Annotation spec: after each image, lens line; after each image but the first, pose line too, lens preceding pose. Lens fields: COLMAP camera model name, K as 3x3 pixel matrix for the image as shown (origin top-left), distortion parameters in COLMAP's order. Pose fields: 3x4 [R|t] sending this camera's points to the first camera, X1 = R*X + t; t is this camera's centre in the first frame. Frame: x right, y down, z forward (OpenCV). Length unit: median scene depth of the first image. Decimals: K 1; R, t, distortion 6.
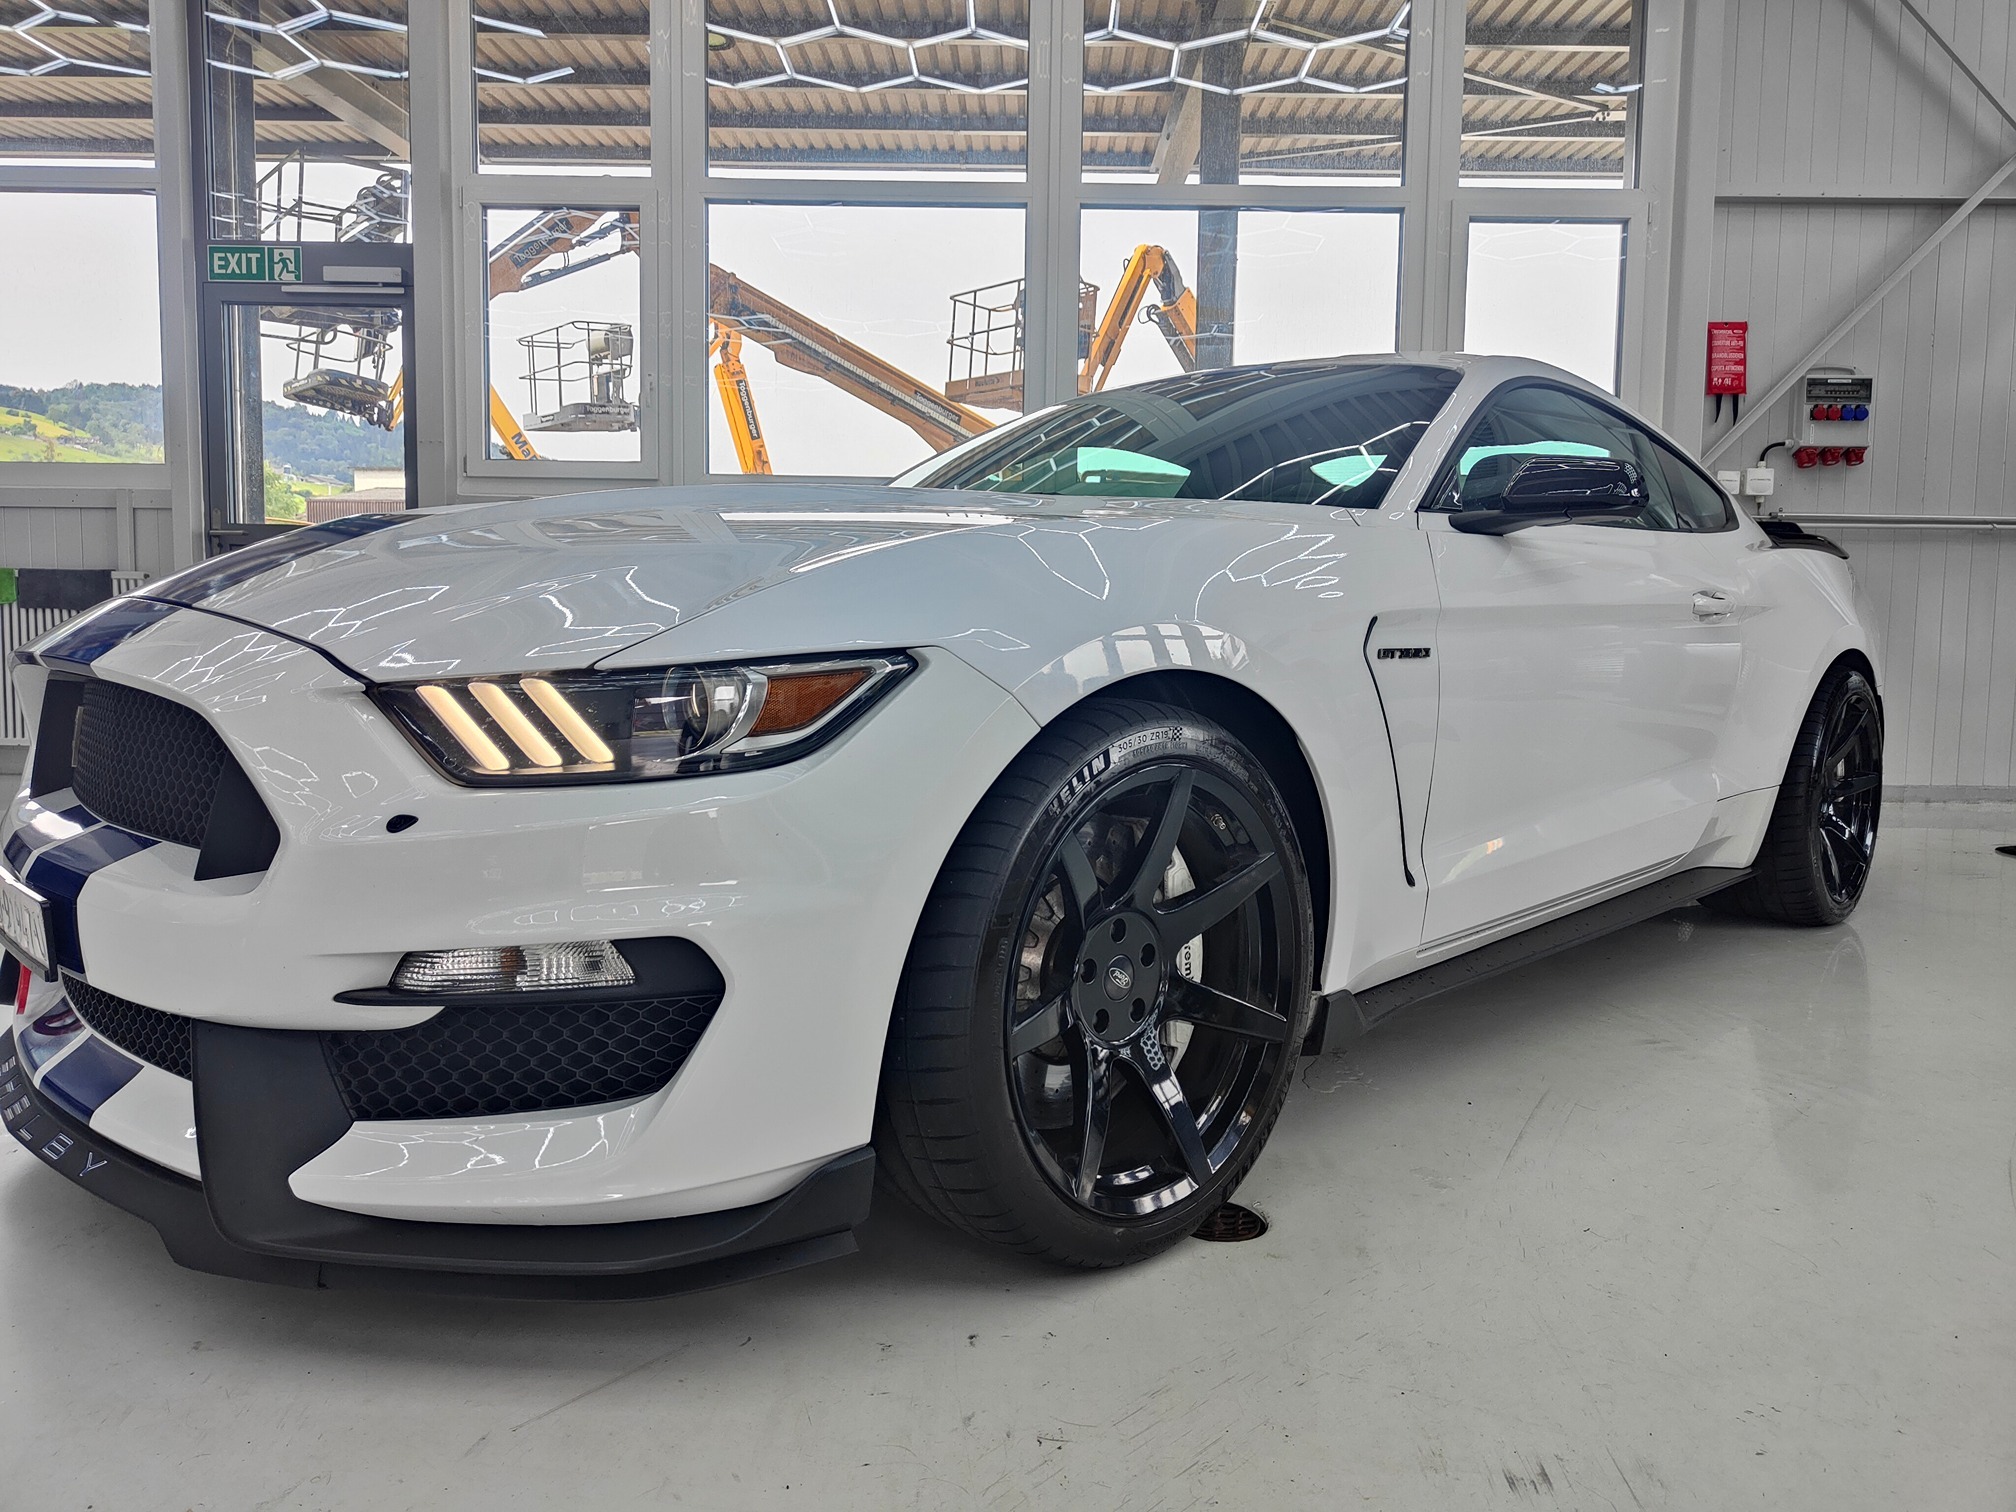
lens RADIAL K [[1415.9, 0, 1009.3], [0, 1415.9, 726.5], [0, 0, 1]] dist [0.007864, -0.002590]
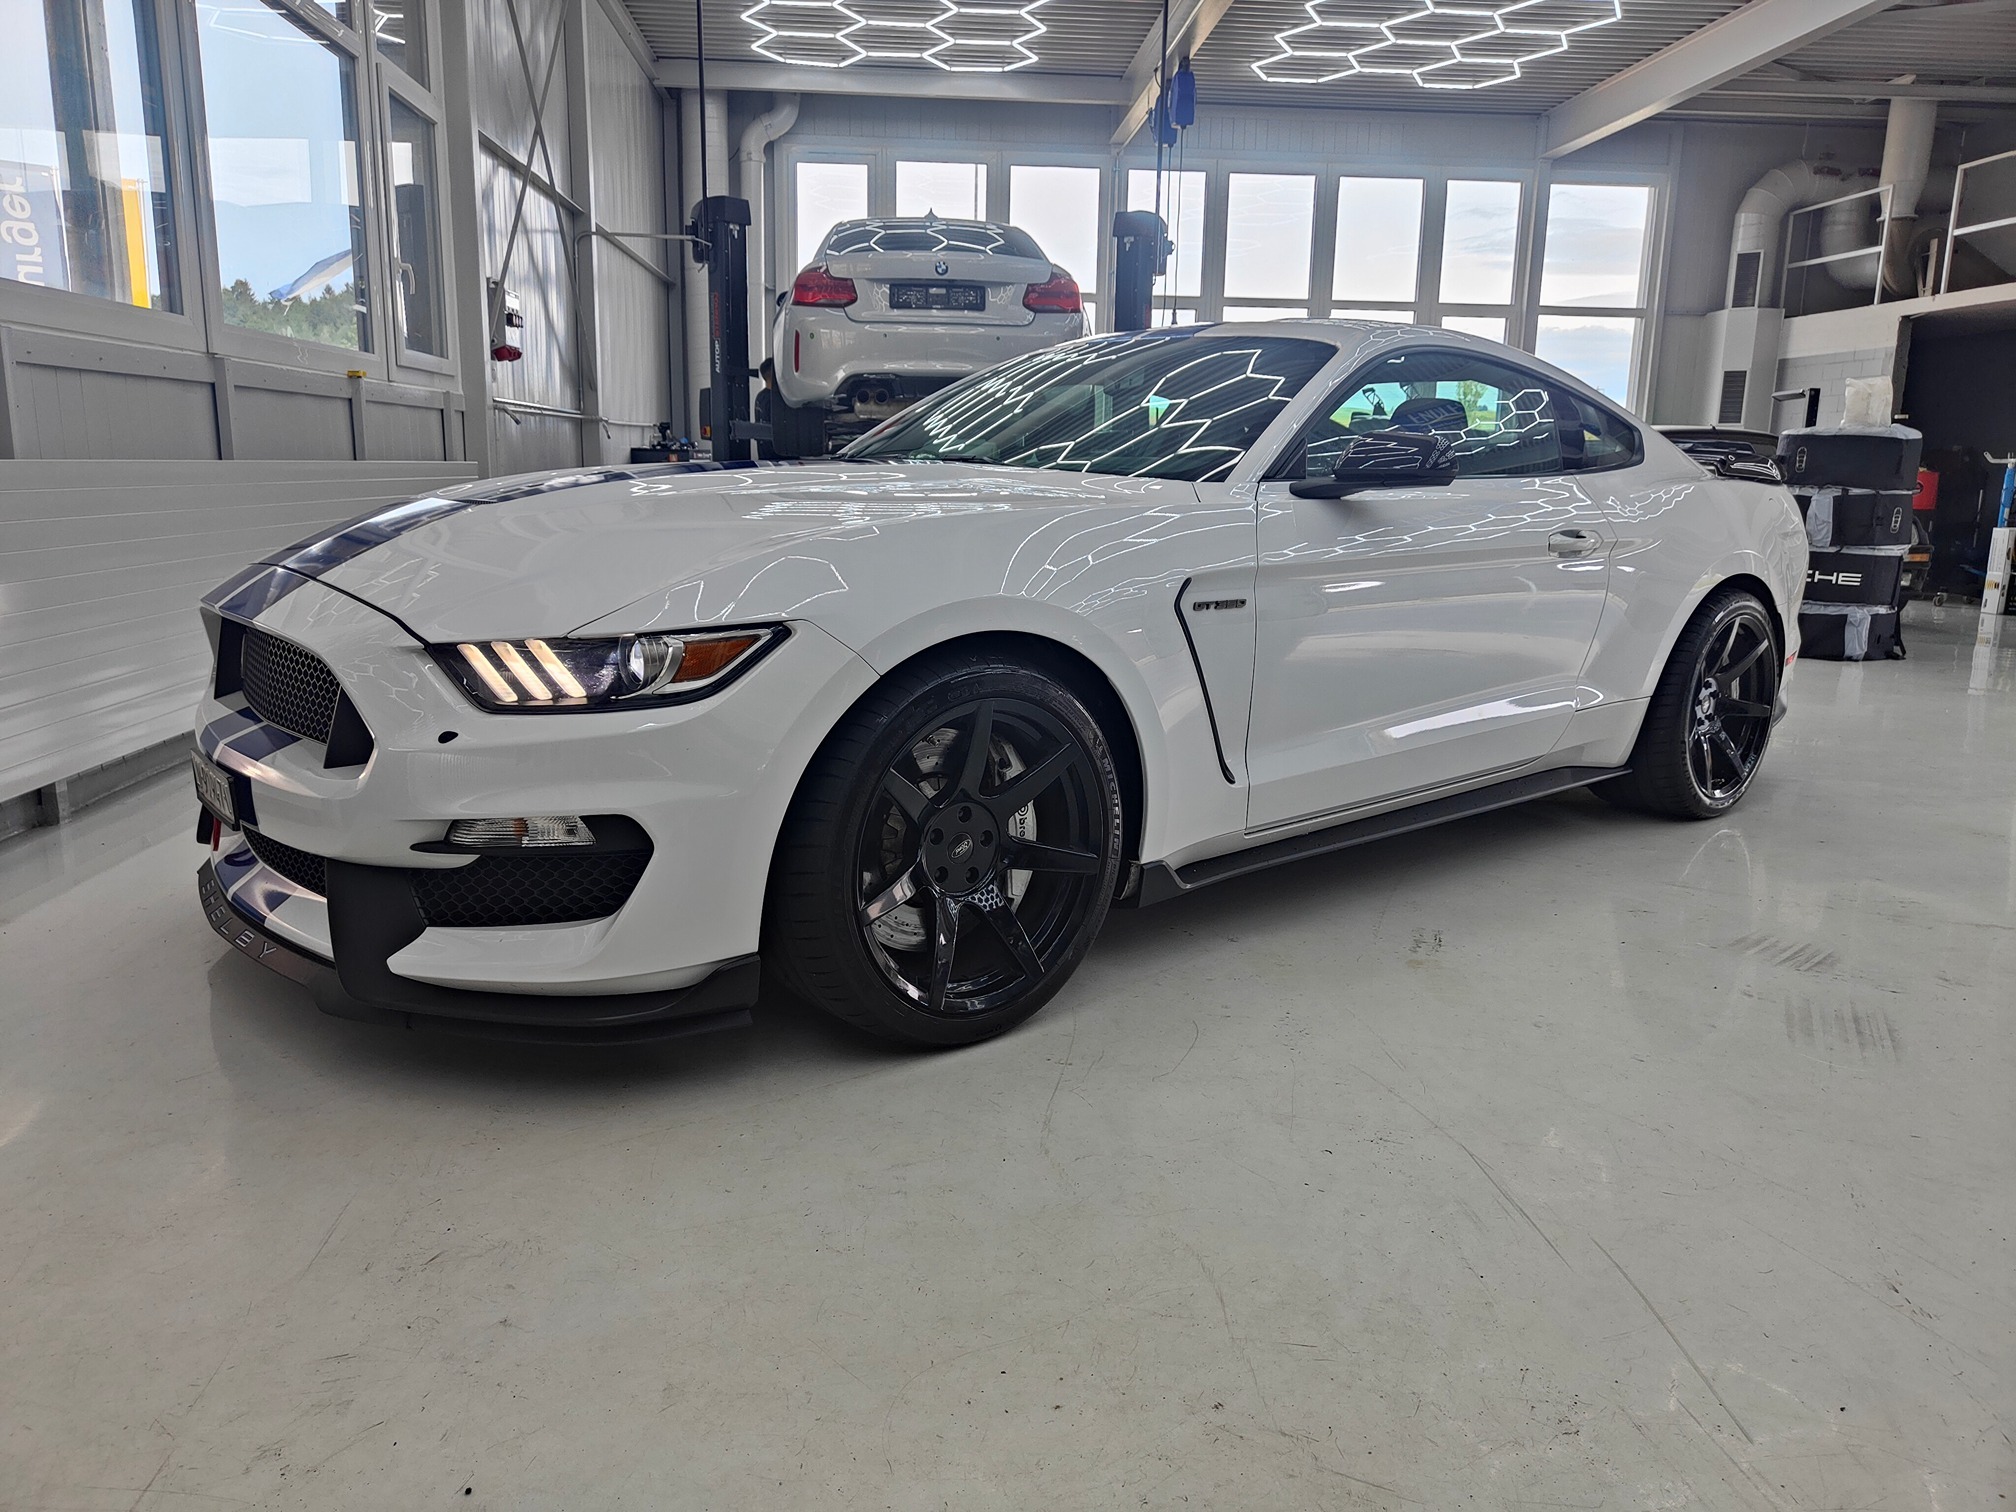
lens RADIAL K [[1415.9, 0, 991.5], [0, 1415.9, 746.2], [0, 0, 1]] dist [0.007864, -0.002590]
pose [[0.995512, 0.020742, -0.092334, 0.129486], [-0.010487, 0.993855, 0.110189, -0.041929], [0.094053, -0.108727, 0.989612, -0.201777]]
